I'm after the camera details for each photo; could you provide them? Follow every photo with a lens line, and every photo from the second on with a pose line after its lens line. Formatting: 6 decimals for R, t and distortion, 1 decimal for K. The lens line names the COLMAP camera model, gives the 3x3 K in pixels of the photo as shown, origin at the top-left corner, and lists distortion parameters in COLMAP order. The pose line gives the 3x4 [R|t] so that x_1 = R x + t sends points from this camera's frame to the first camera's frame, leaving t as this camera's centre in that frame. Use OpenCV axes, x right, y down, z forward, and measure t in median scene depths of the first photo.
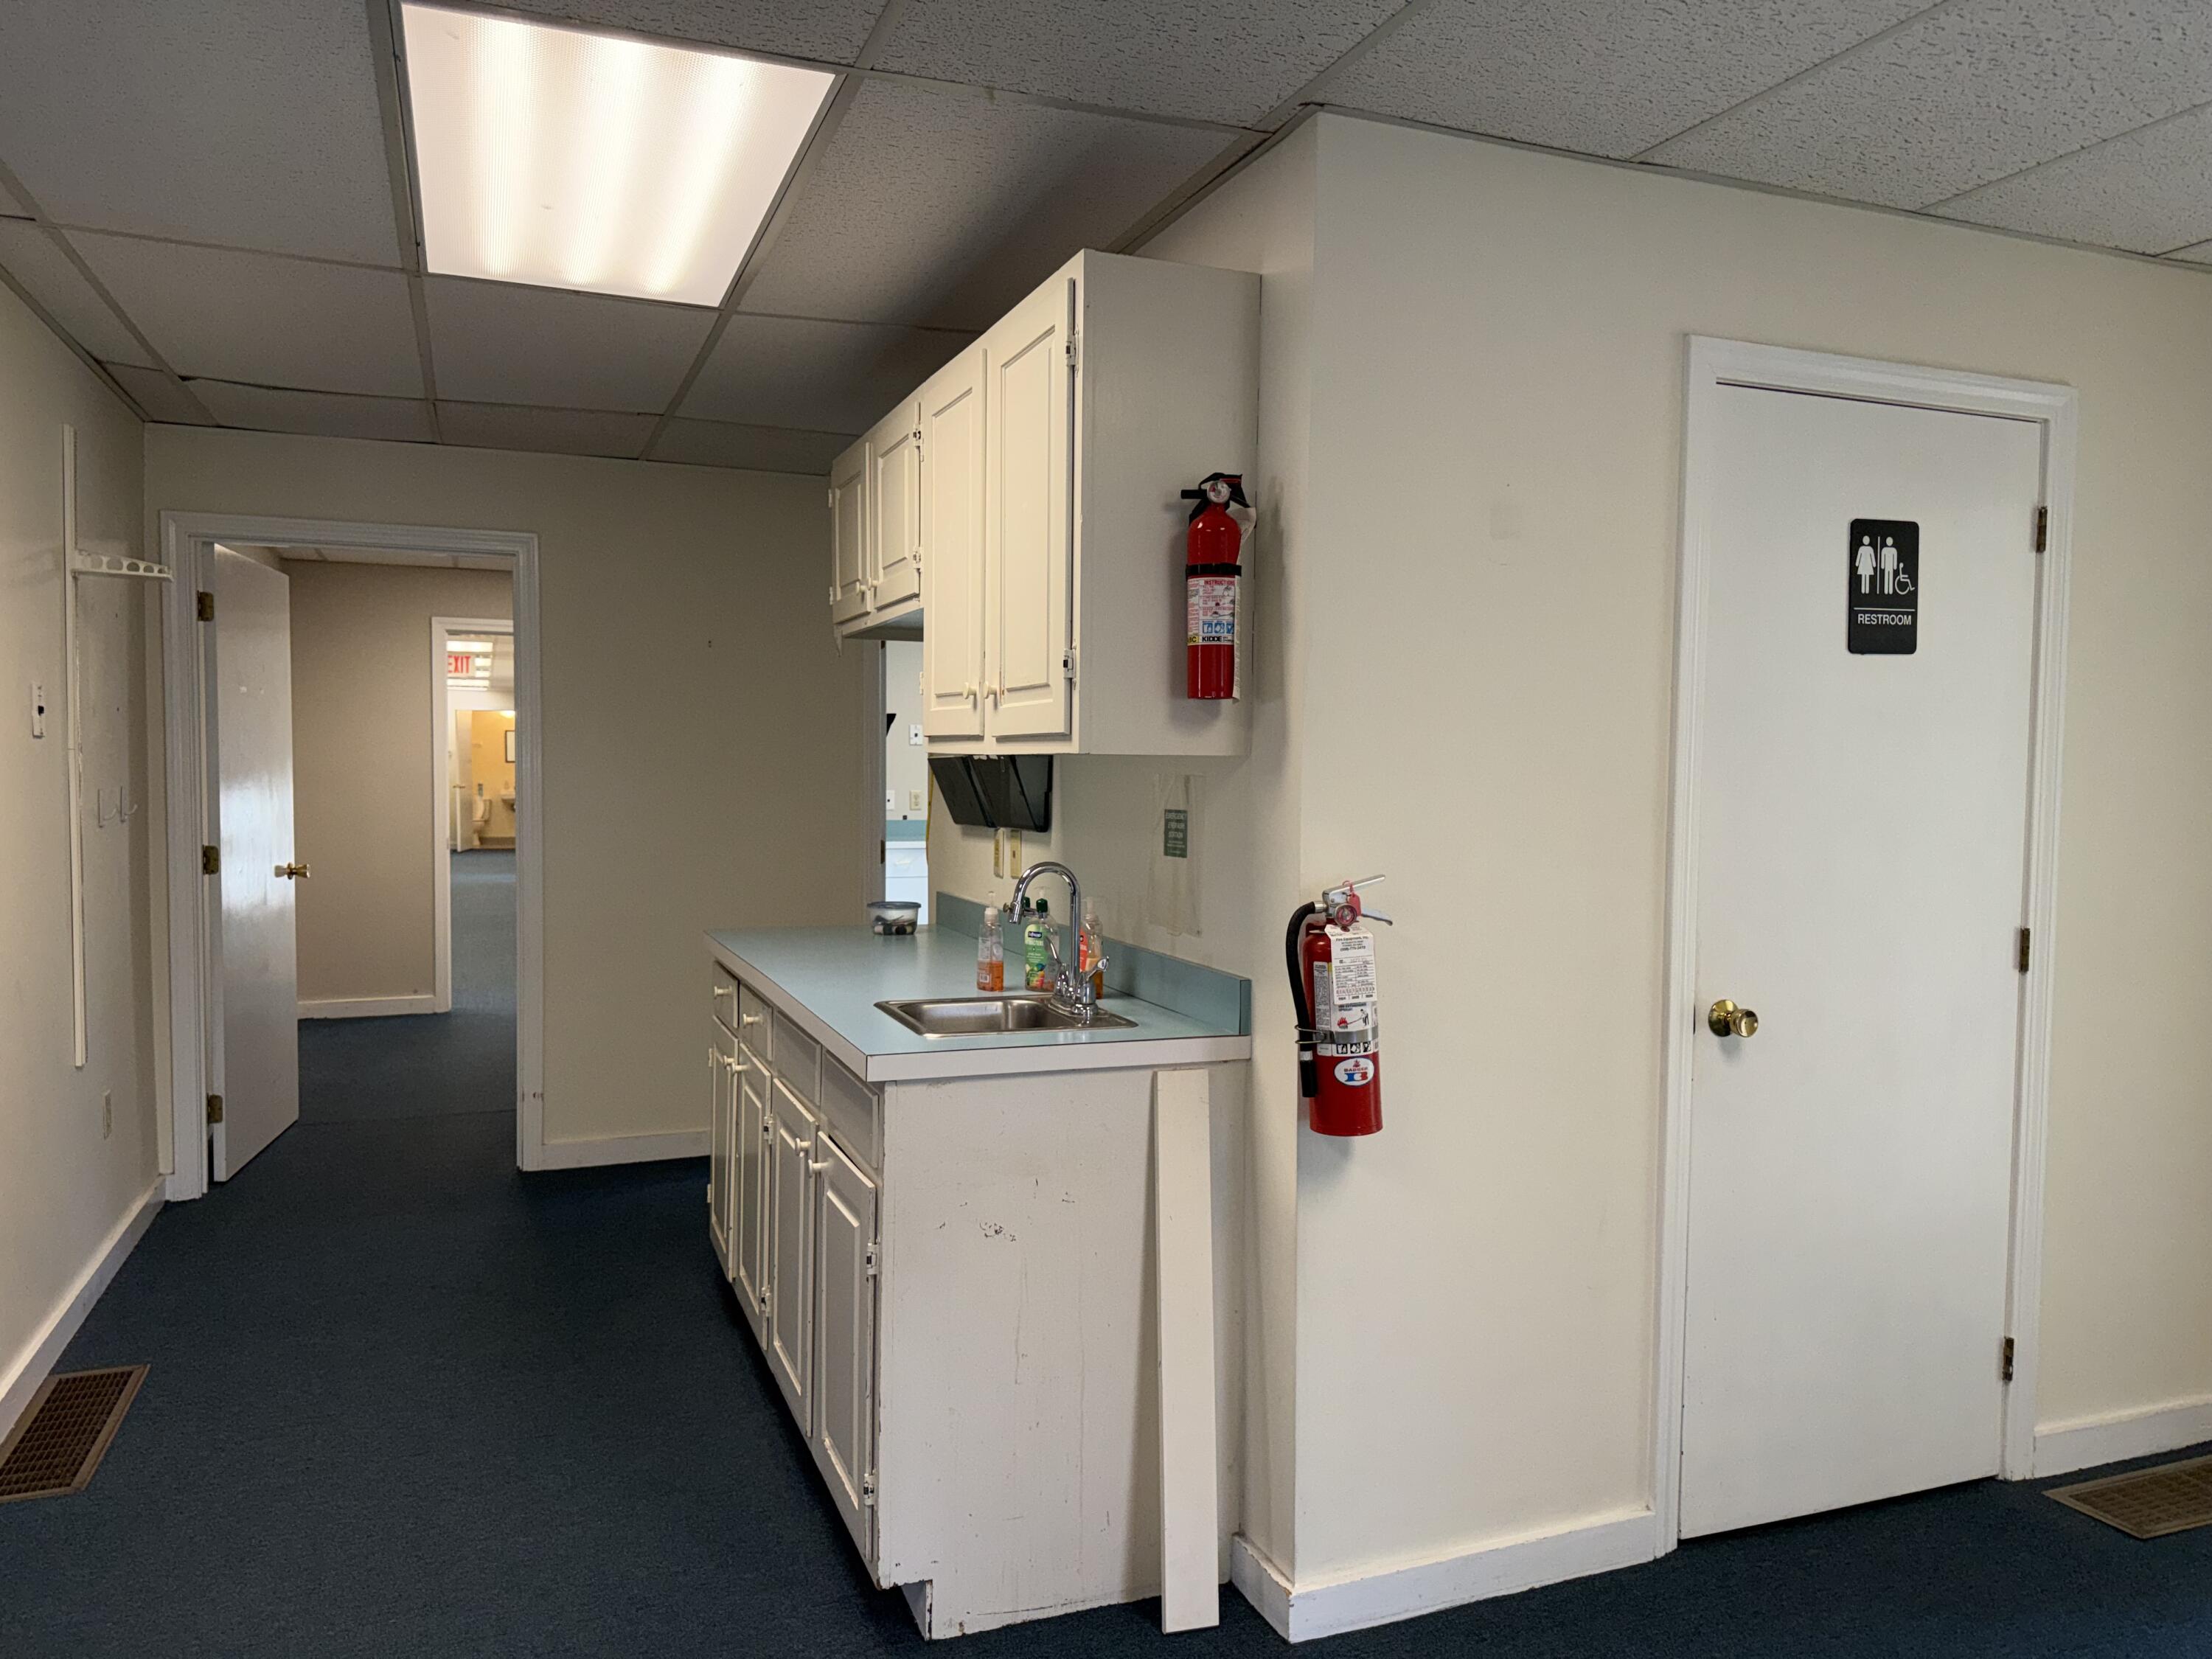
lens RADIAL K [[1538.8, 0, 1106.5], [0, 1538.8, 842.8], [0, 0, 1]] dist [0.060422, -0.000889]
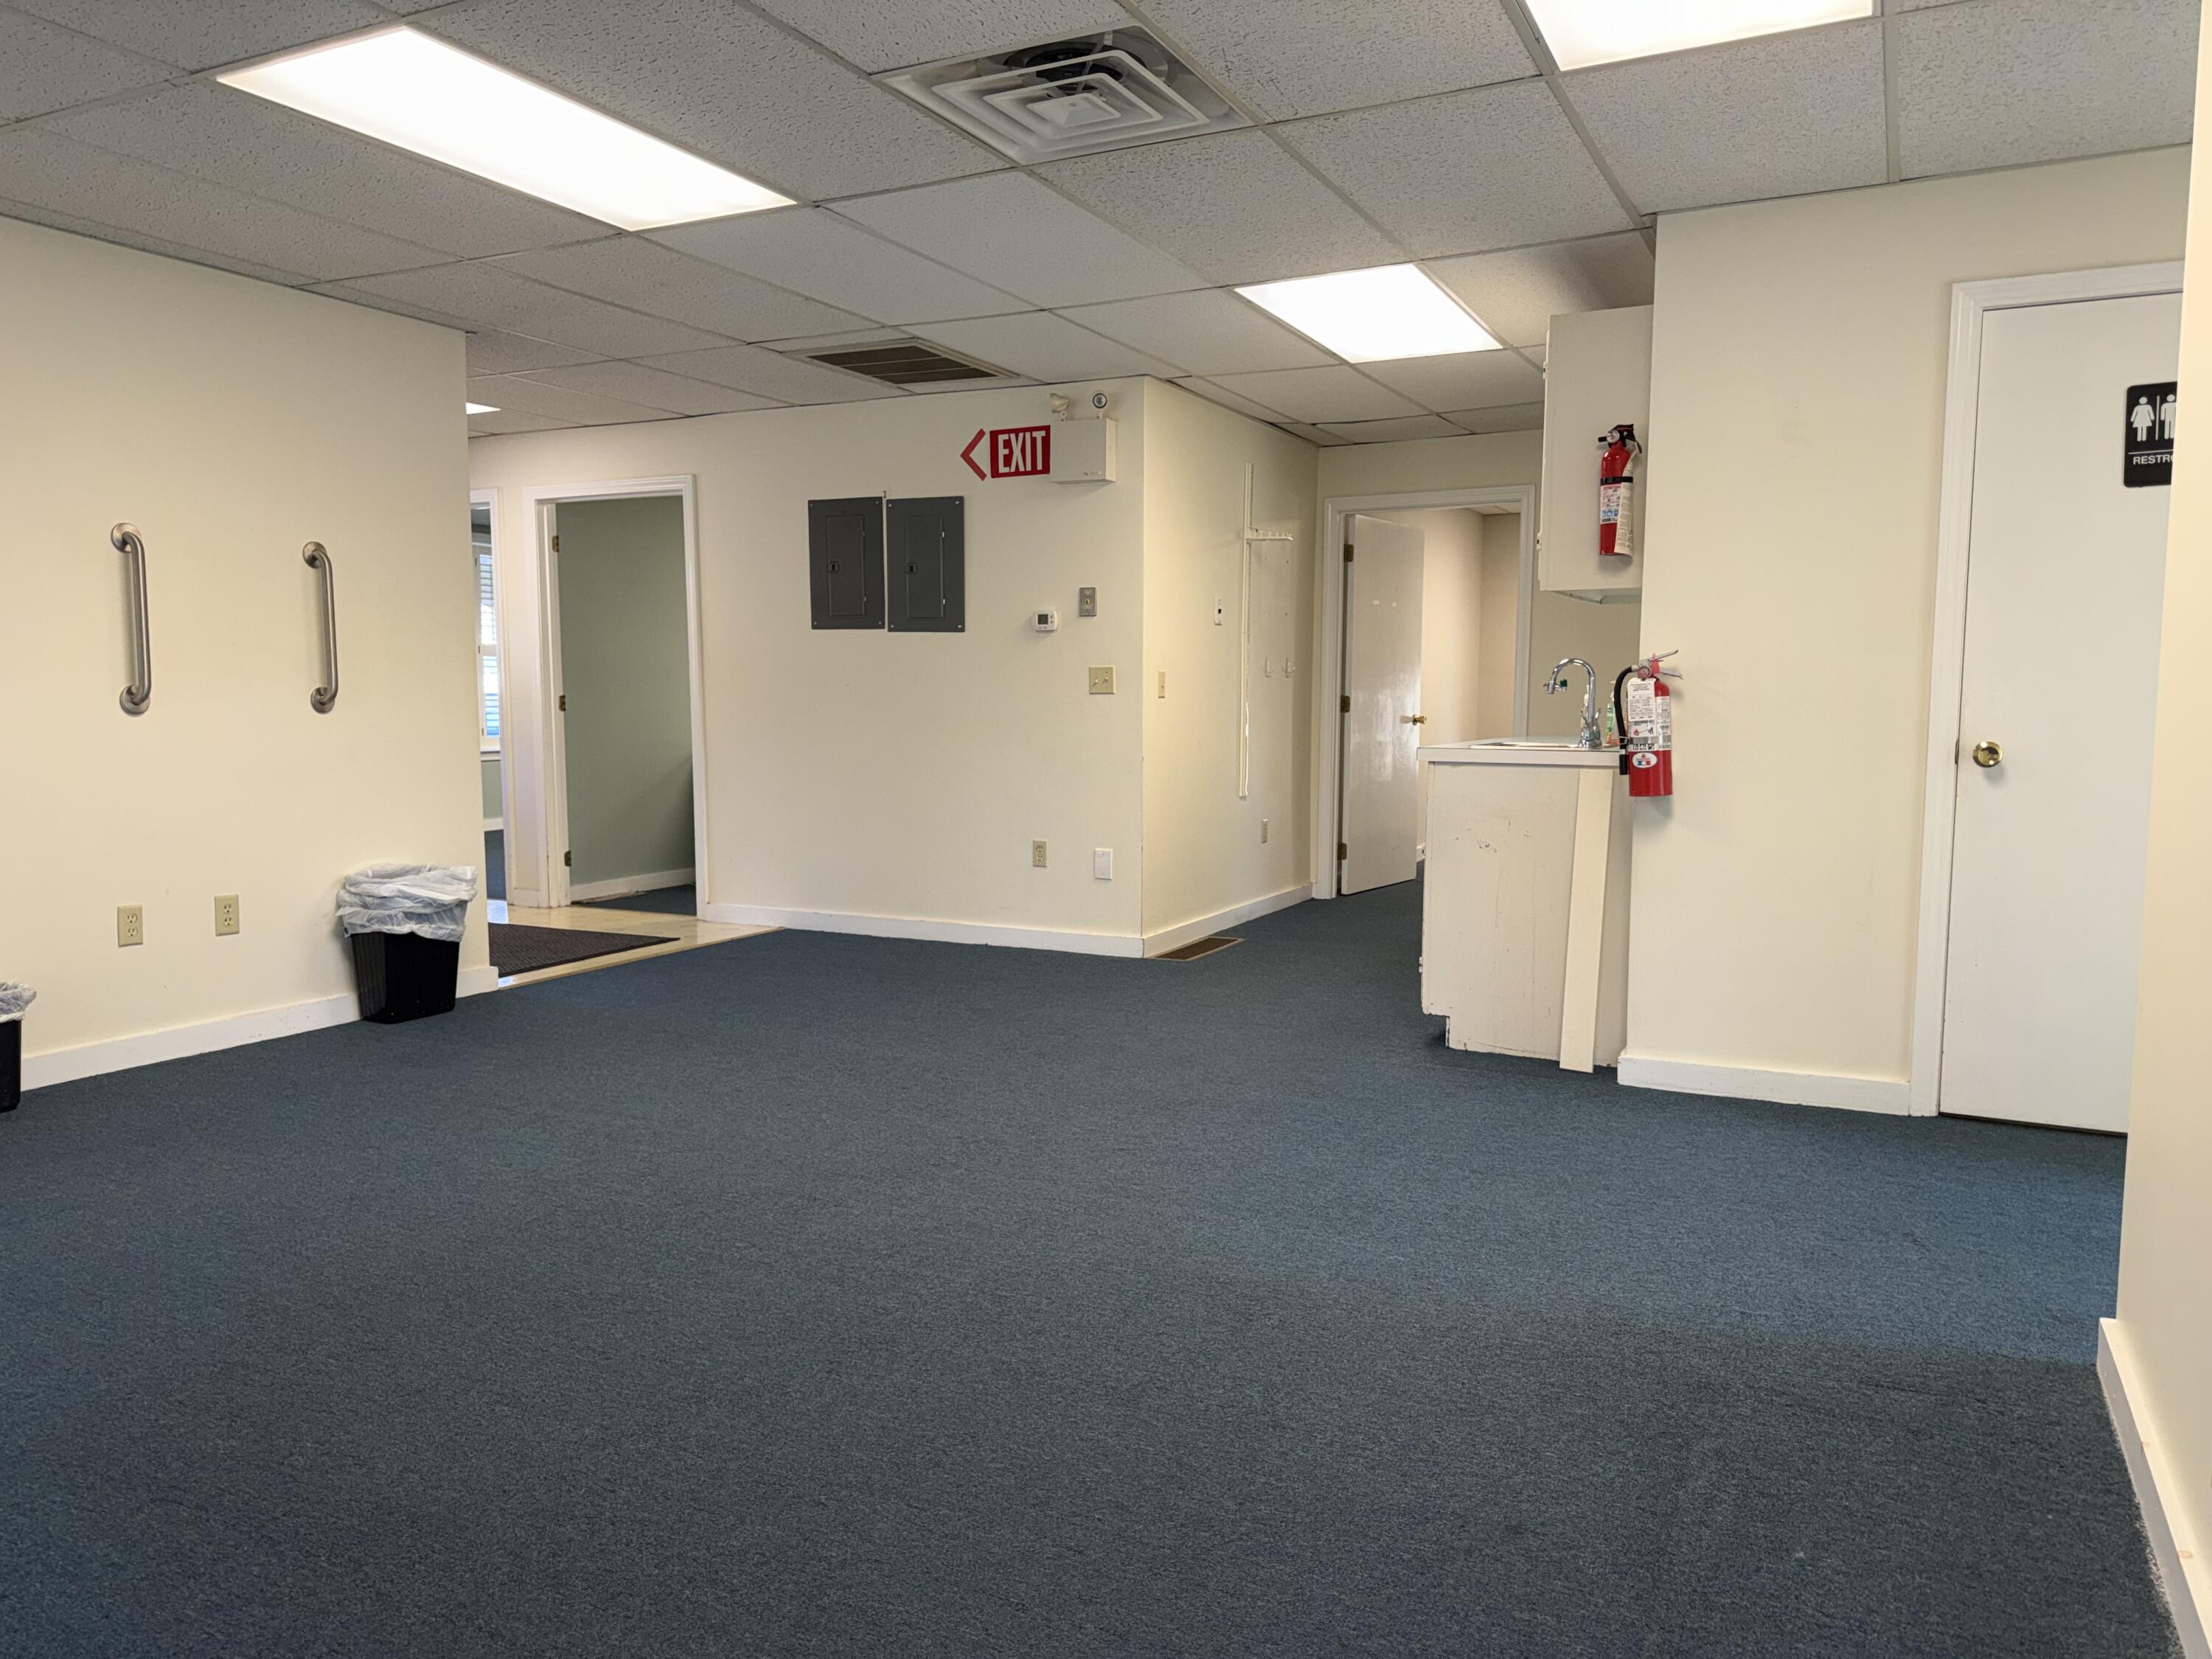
lens RADIAL K [[1539.4, 0, 1106.0], [0, 1539.4, 829.5], [0, 0, 1]] dist [-0.005163, -0.003995]
pose [[0.665650, 0.054866, -0.744245, 0.903353], [-0.029653, 0.998451, 0.047085, 0.137600], [0.745675, -0.009273, 0.666245, -0.538000]]
